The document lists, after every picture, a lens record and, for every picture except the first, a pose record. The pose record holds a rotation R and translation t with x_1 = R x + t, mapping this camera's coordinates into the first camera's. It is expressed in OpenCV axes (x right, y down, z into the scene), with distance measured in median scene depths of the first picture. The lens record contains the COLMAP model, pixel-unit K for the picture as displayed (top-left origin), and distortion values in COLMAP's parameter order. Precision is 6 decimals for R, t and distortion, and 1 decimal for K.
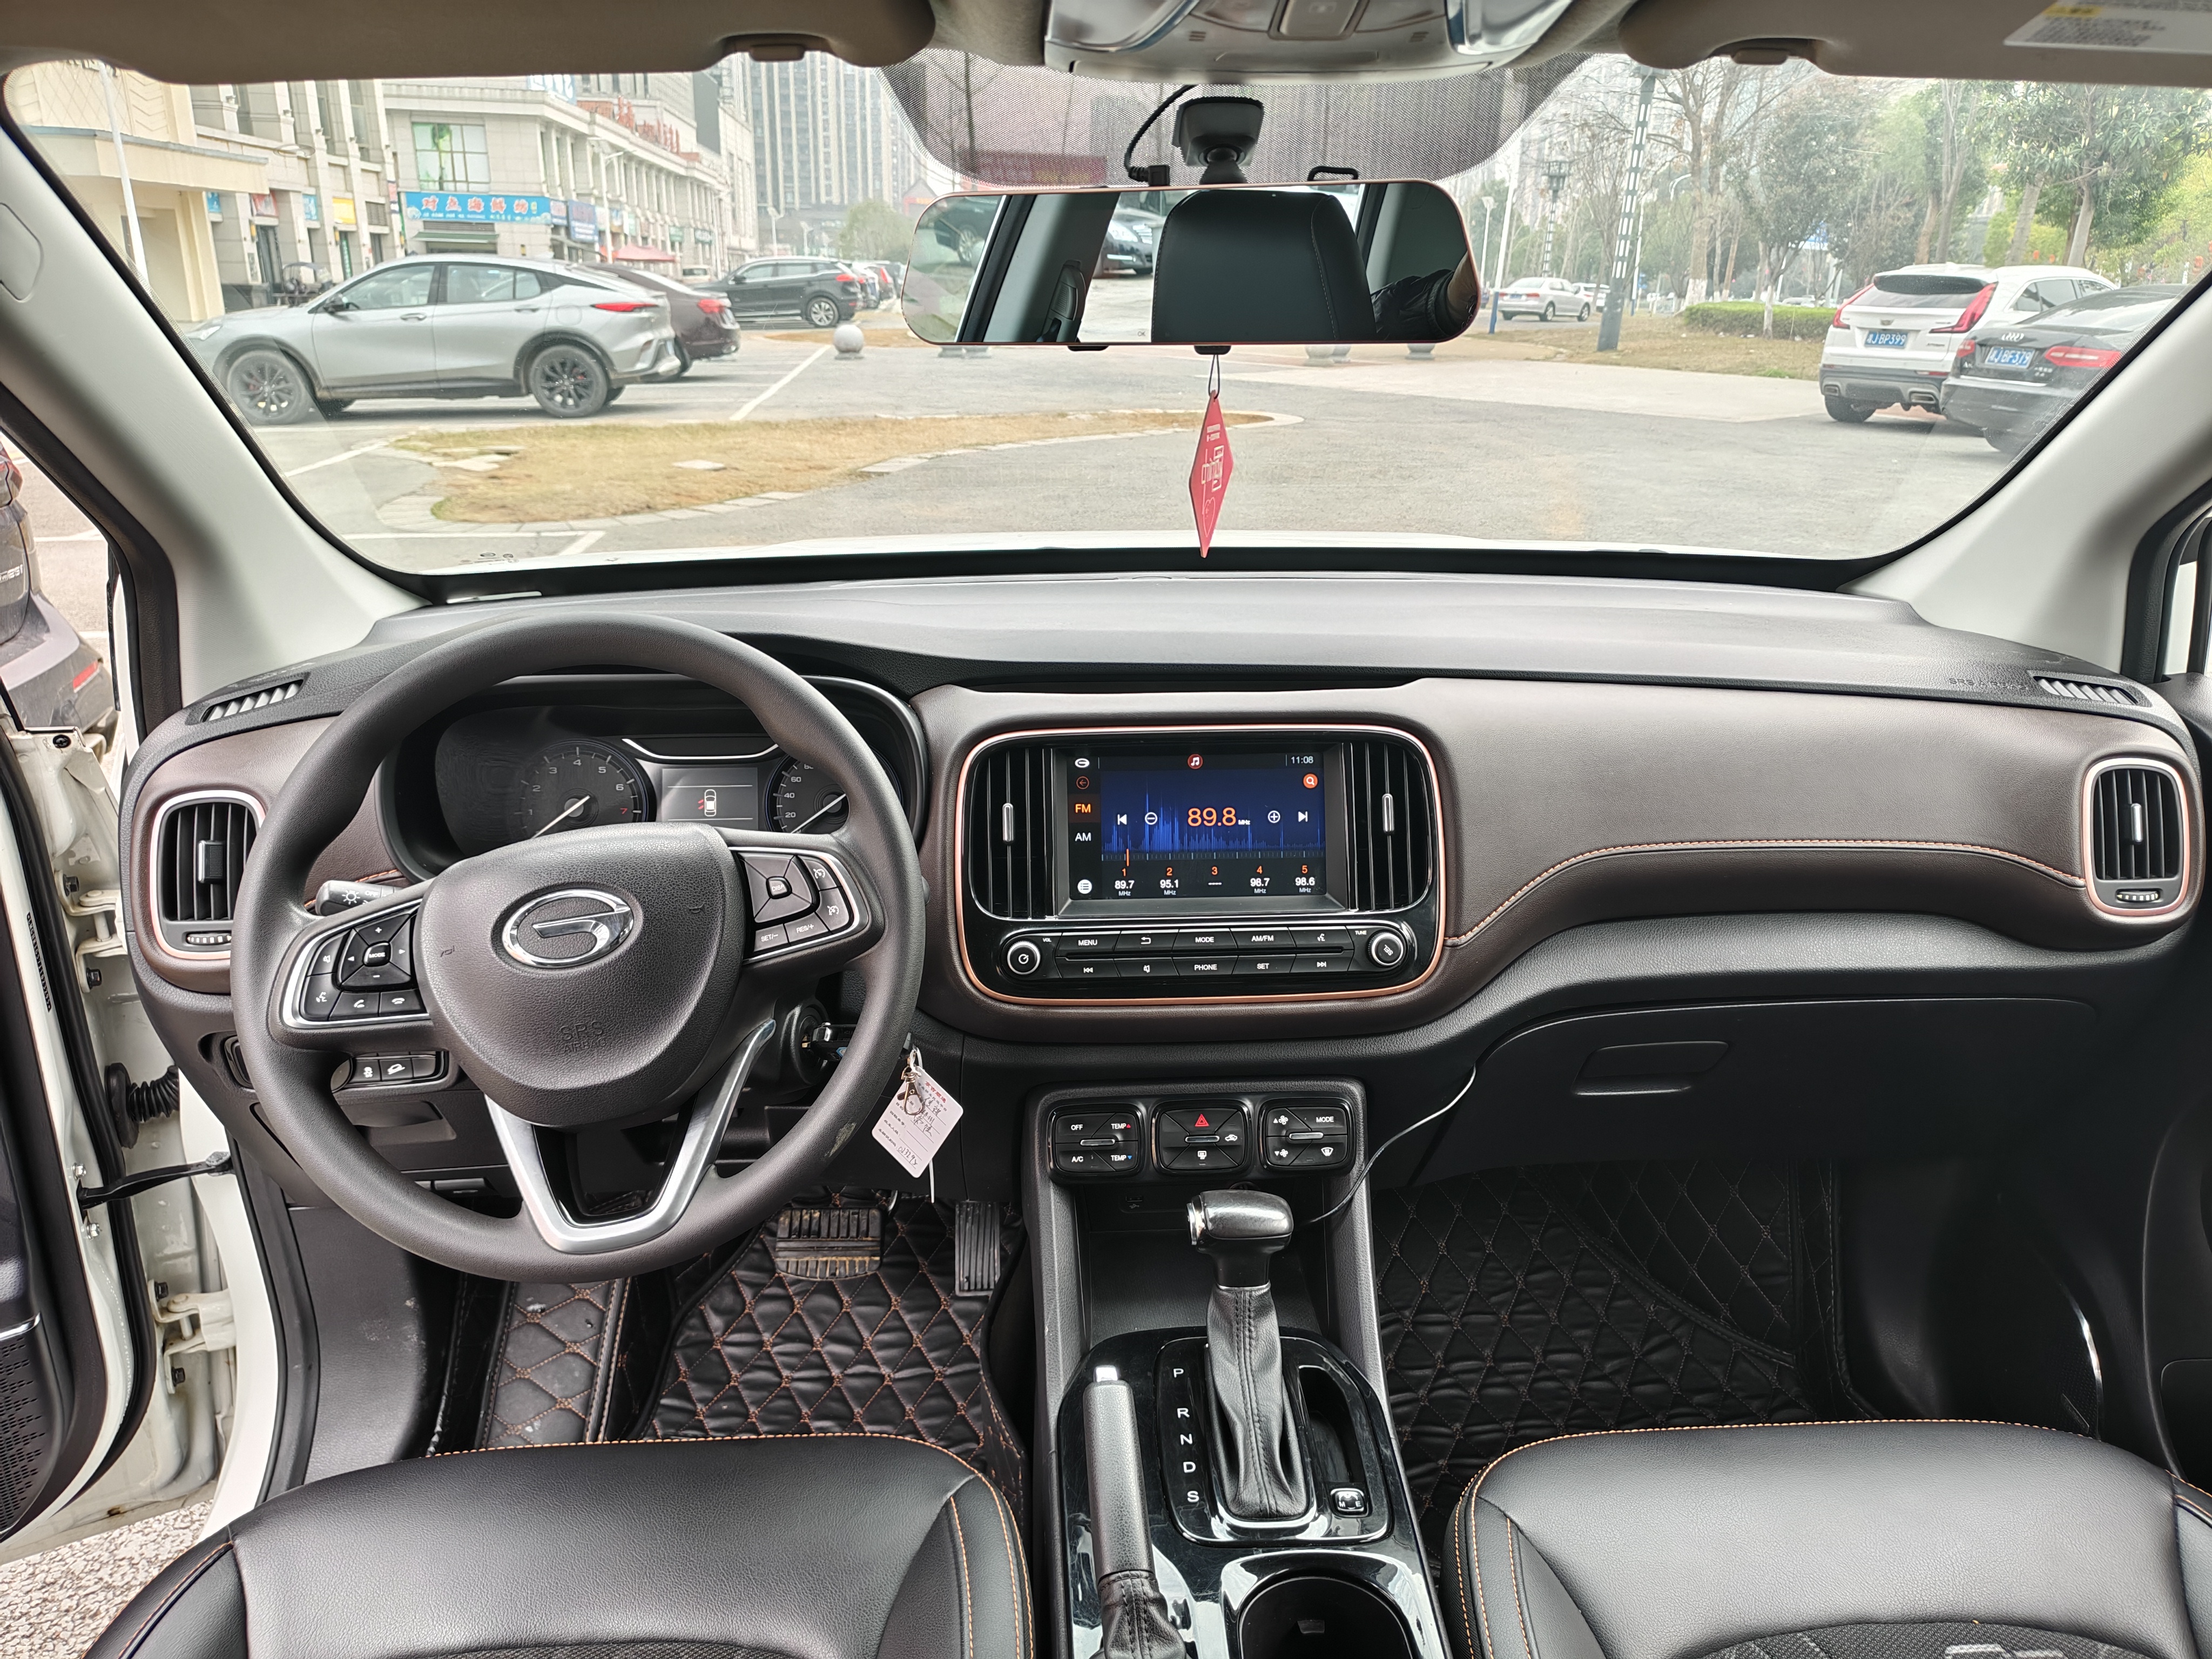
lens RADIAL K [[1505.3, 0, 1120.2], [0, 1505.3, 830.9], [0, 0, 1]] dist [0.029195, -0.031697]
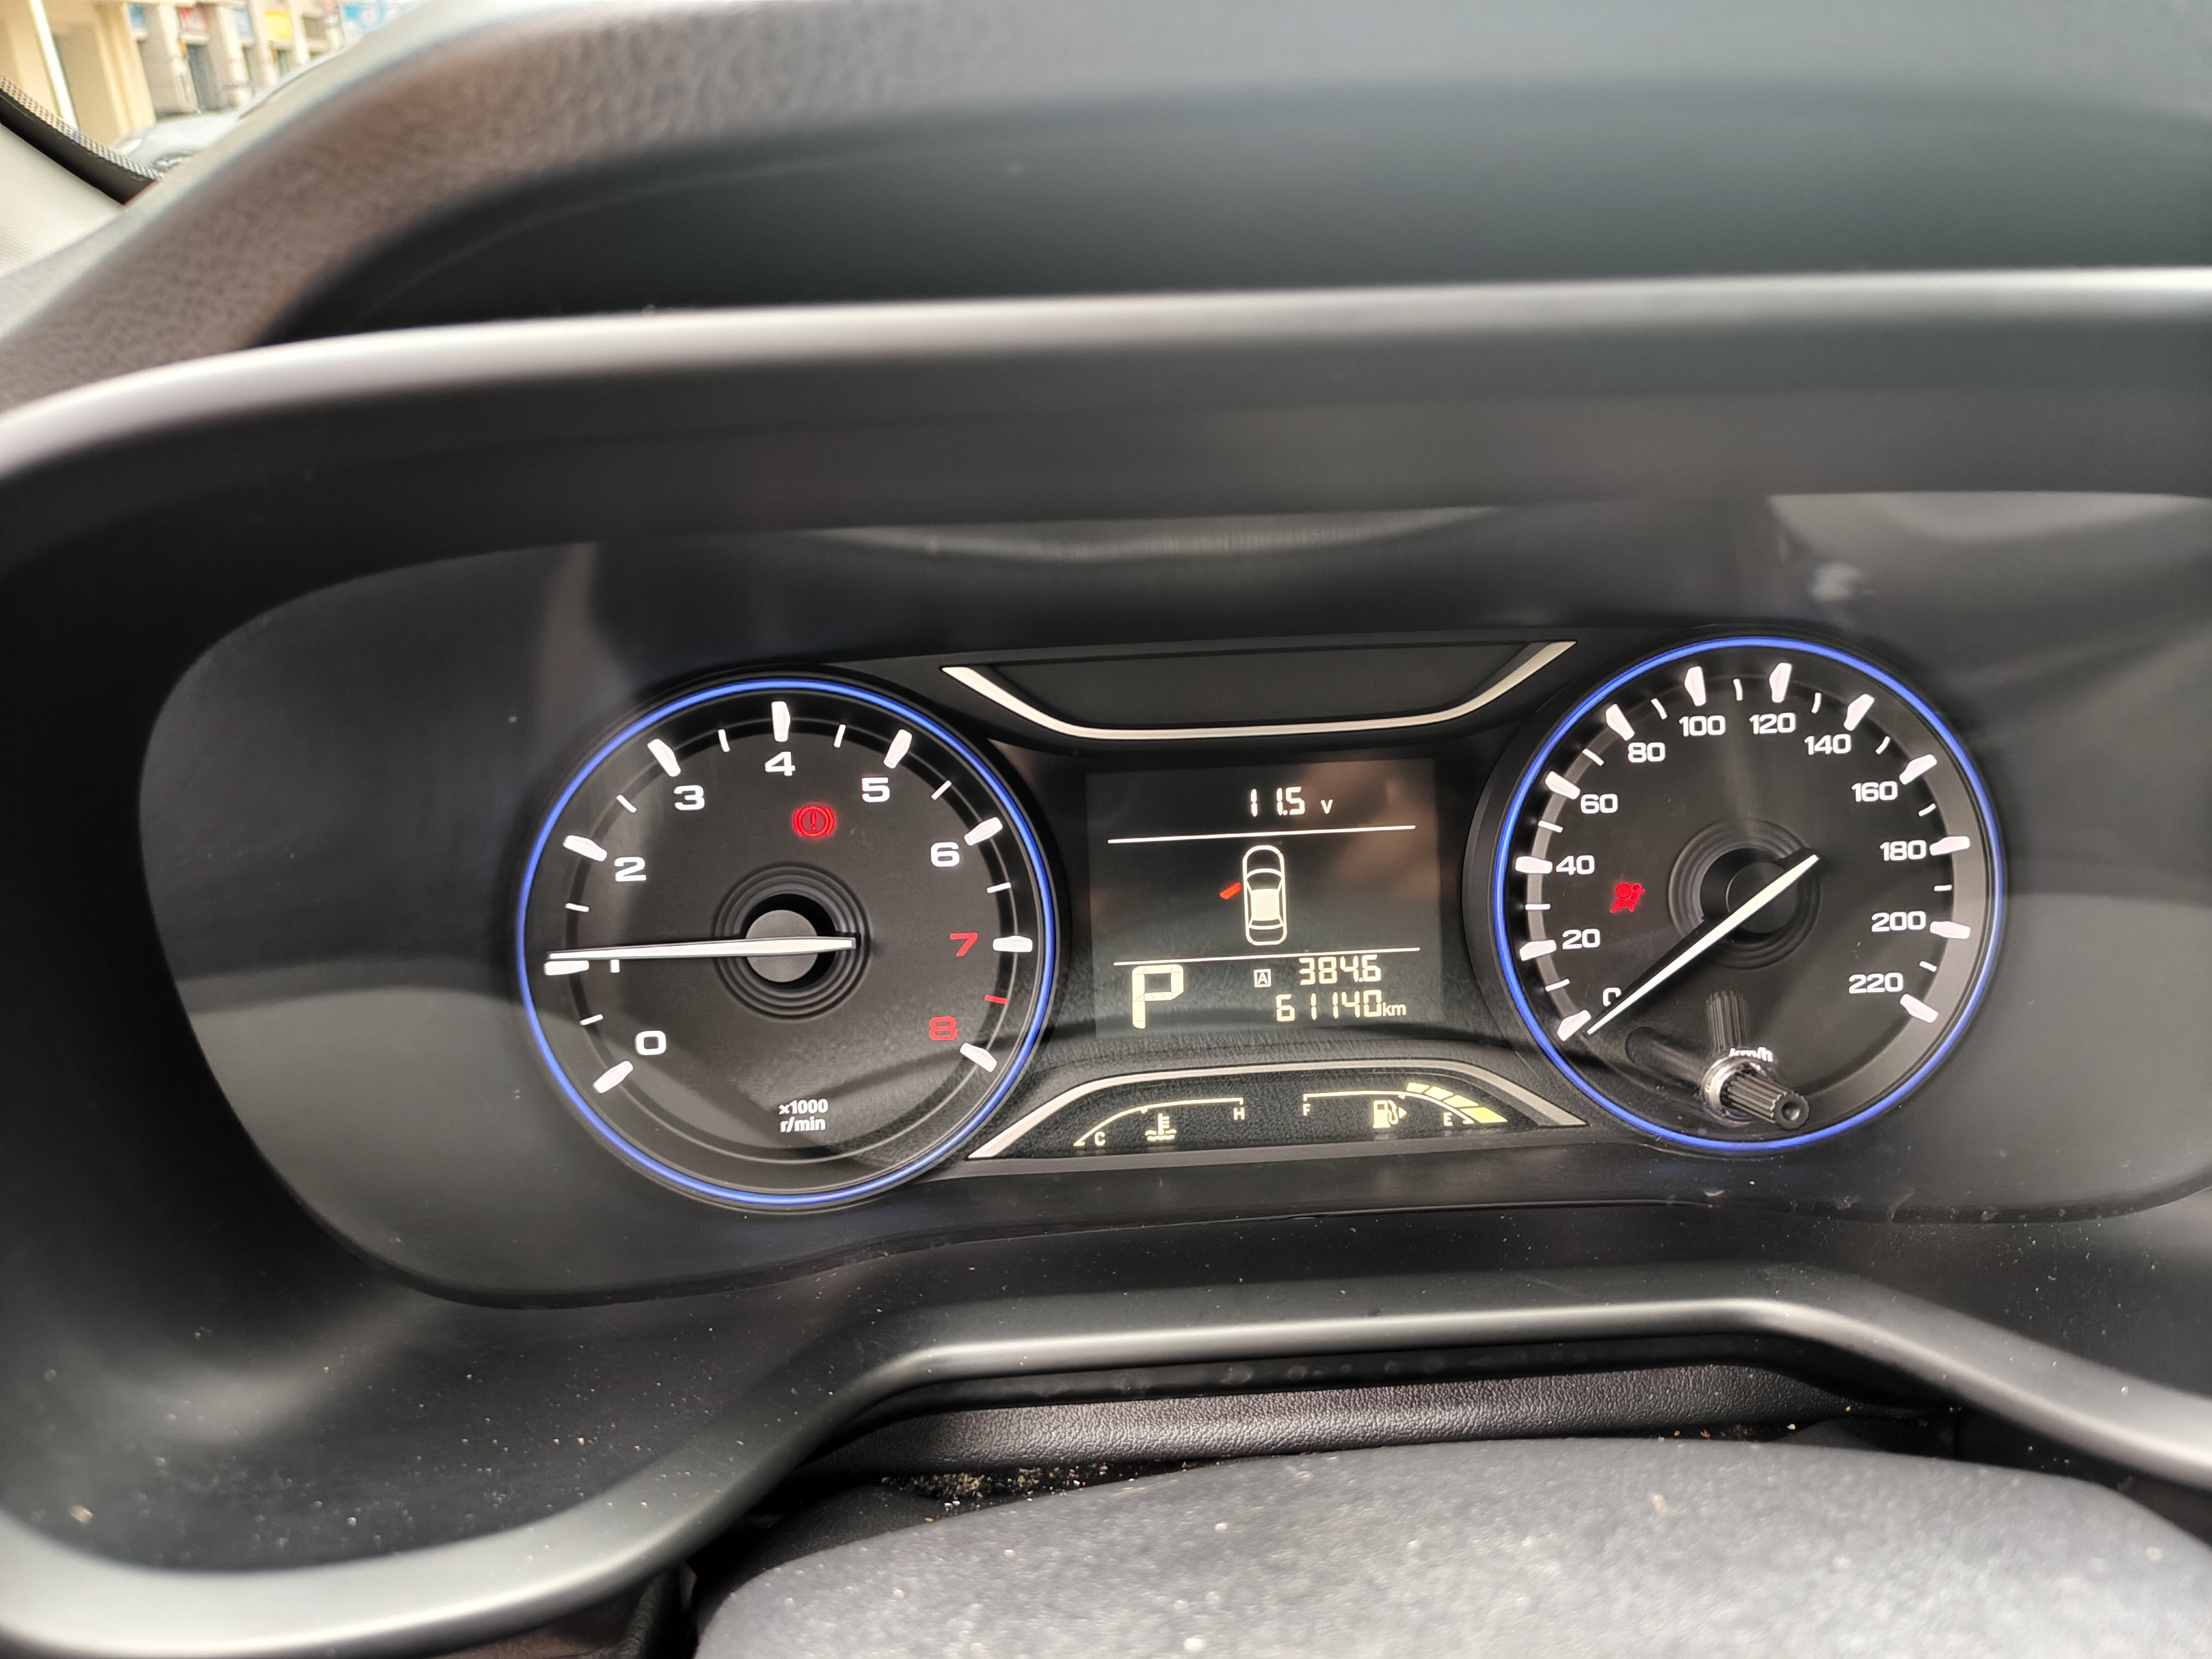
lens RADIAL K [[1550.4, 0, 1135.0], [0, 1550.4, 827.7], [0, 0, 1]] dist [0.036791, -0.035262]
pose [[0.999691, -0.024818, -0.001075, -0.294178], [0.024806, 0.995039, 0.096348, -0.057923], [-0.001321, -0.096345, 0.995347, 0.723343]]
